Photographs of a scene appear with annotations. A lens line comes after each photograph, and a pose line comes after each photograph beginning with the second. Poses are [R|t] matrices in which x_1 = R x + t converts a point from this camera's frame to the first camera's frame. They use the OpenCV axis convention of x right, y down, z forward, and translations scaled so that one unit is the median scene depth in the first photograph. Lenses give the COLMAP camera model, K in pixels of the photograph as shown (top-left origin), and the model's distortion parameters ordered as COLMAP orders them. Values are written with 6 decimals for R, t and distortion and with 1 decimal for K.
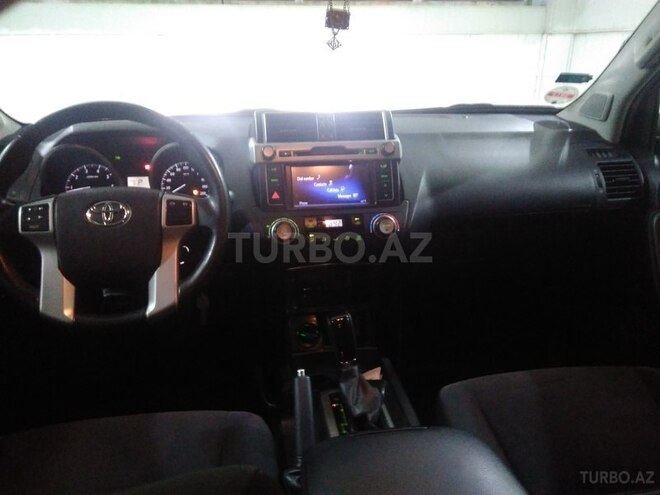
lens RADIAL K [[524.5, 0, 321.7], [0, 524.5, 246.9], [0, 0, 1]] dist [0.151587, -0.217643]
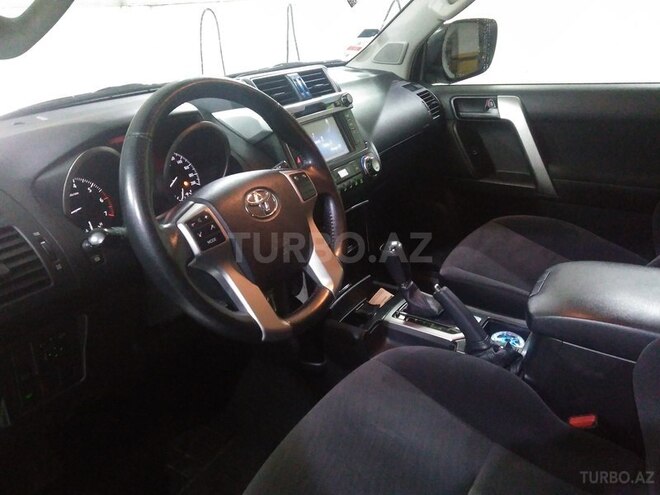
lens RADIAL K [[524.5, 0, 321.7], [0, 524.5, 246.9], [0, 0, 1]] dist [0.151587, -0.217643]
pose [[0.700914, -0.320764, 0.637048, -0.616741], [0.305600, 0.942089, 0.138121, -0.051530], [-0.644460, 0.097871, 0.758348, 0.174762]]
